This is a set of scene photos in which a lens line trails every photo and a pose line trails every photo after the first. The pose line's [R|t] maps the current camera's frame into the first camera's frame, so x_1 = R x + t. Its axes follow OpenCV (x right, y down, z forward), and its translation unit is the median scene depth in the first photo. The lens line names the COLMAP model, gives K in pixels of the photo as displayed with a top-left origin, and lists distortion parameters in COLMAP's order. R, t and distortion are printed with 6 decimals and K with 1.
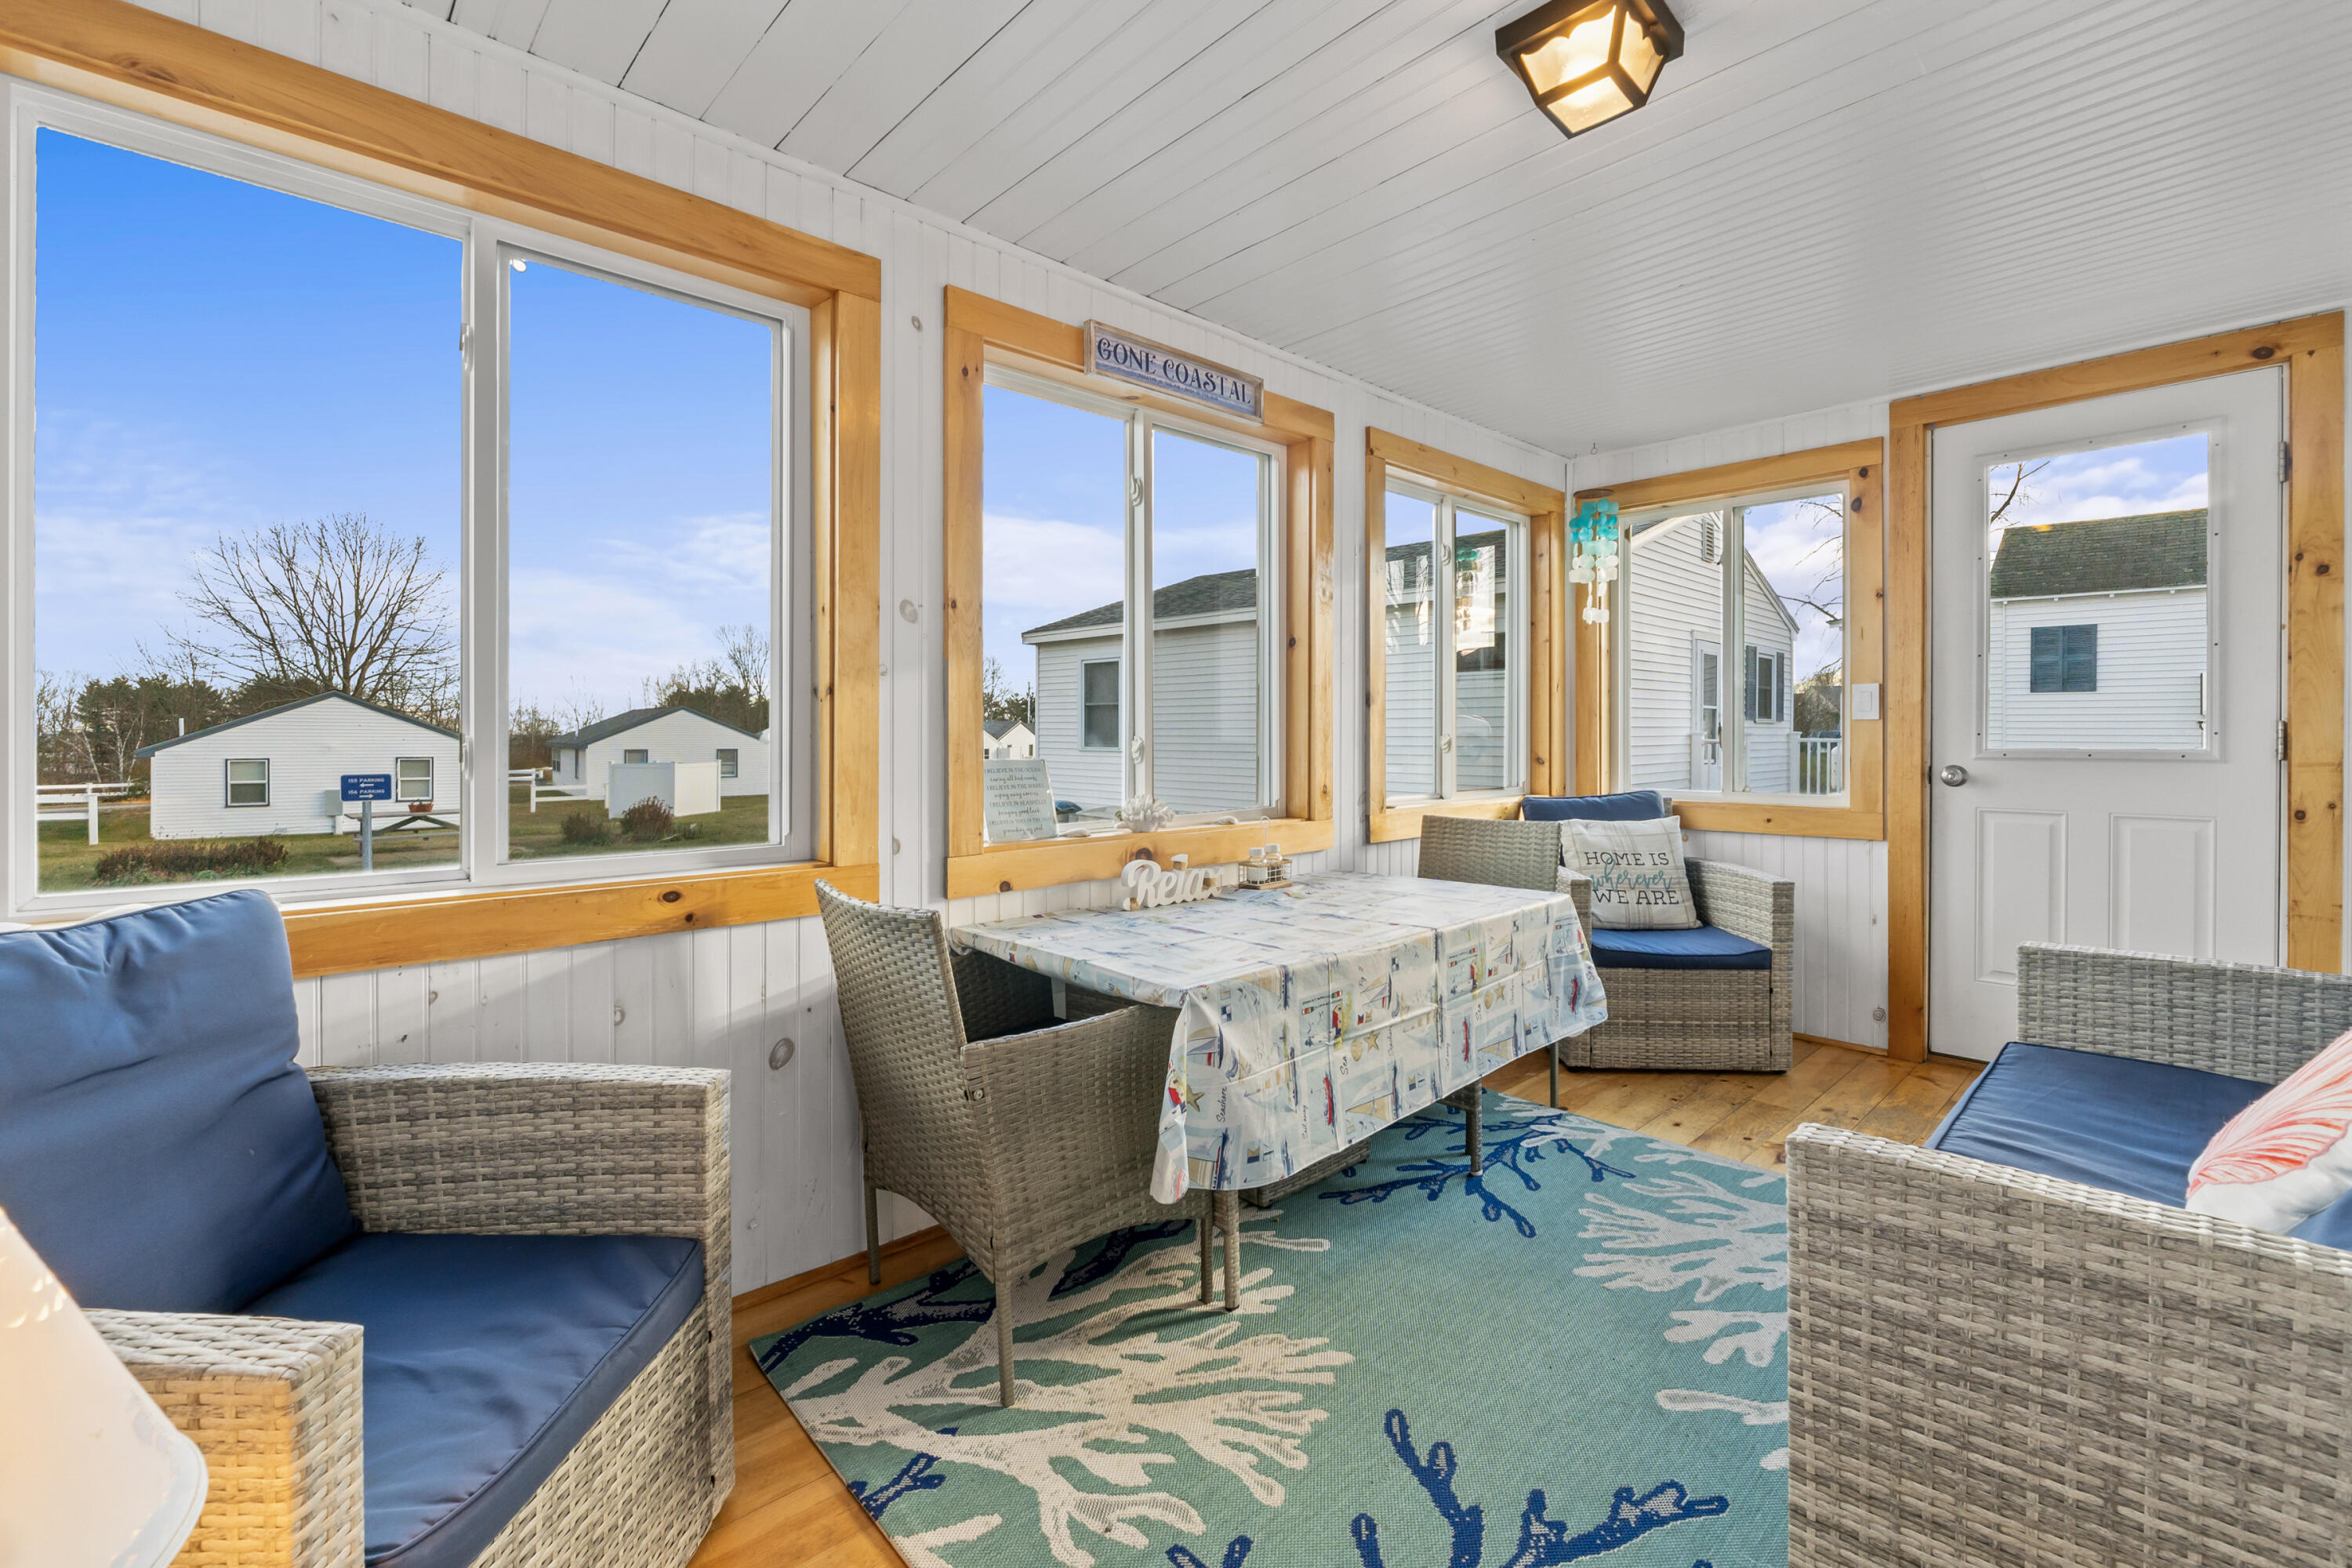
lens RADIAL K [[993.7, 0, 1171.0], [0, 993.7, 738.5], [0, 0, 1]] dist [-0.001166, 0.000478]
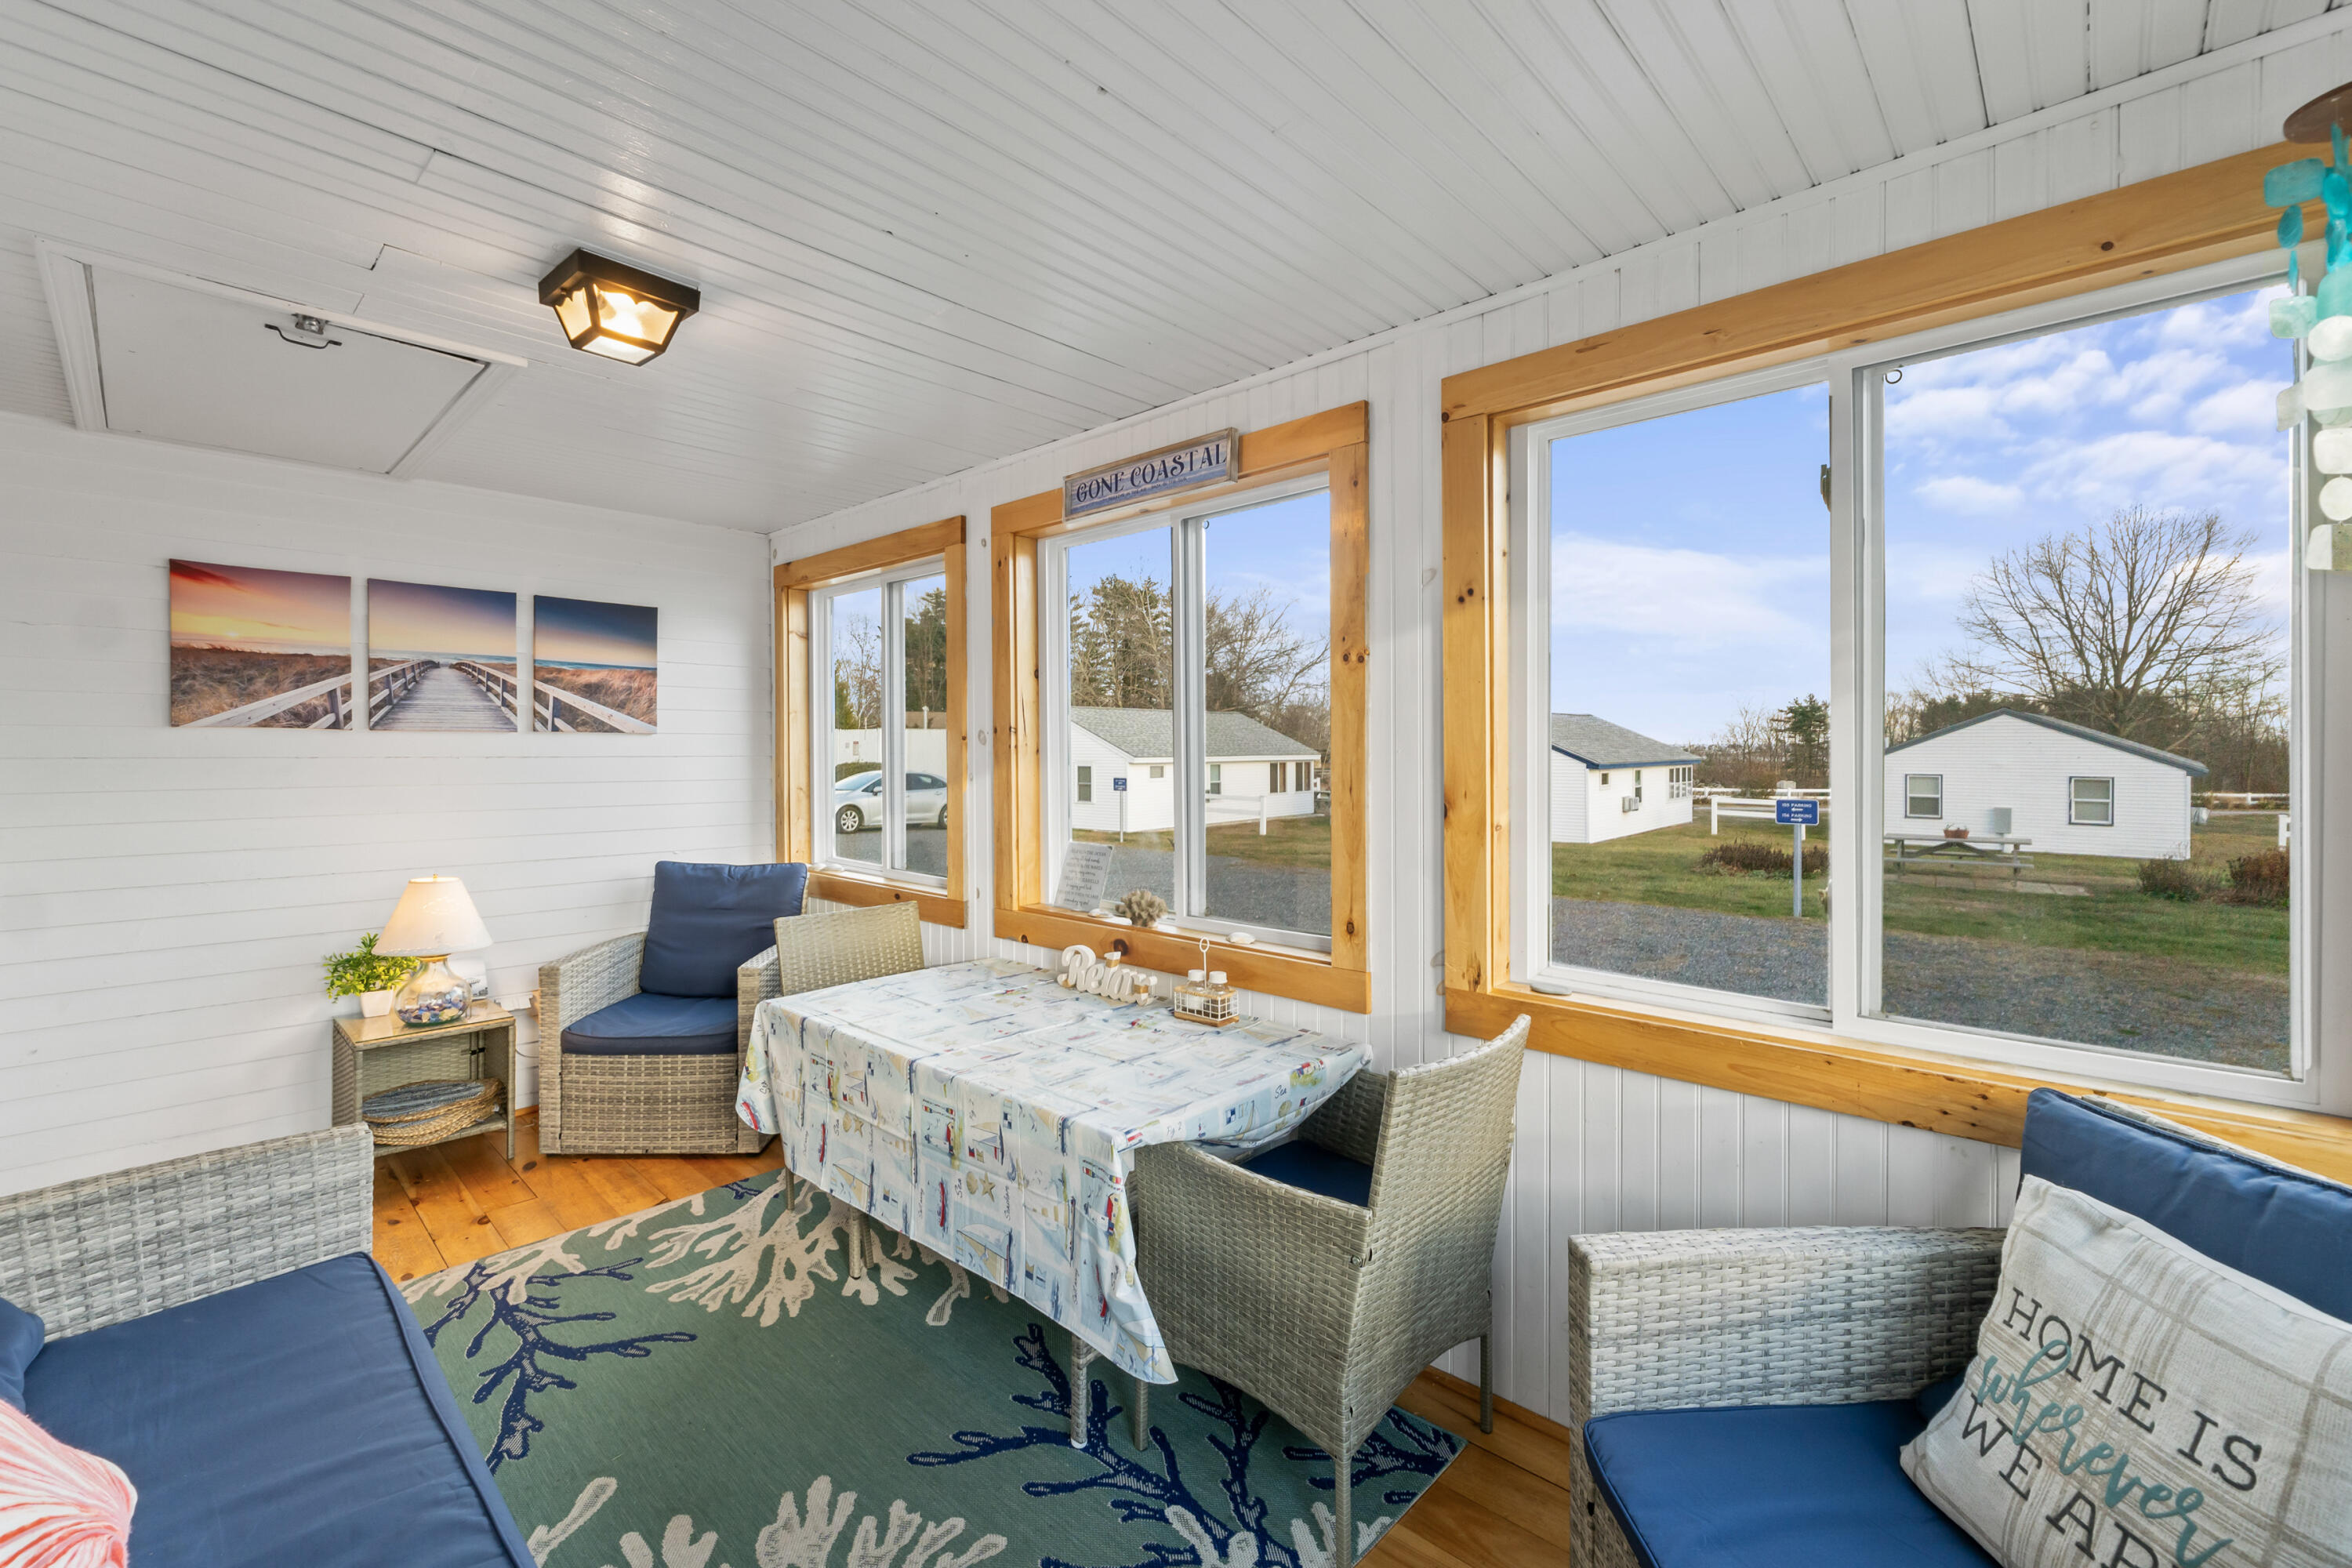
lens RADIAL K [[993.7, 0, 1171.1], [0, 993.7, 748.9], [0, 0, 1]] dist [-0.001166, 0.000478]
pose [[0.068845, 0.002244, -0.997625, 1.229690], [-0.000593, 0.999997, 0.002208, -0.113851], [0.997627, 0.000440, 0.068846, 1.163342]]
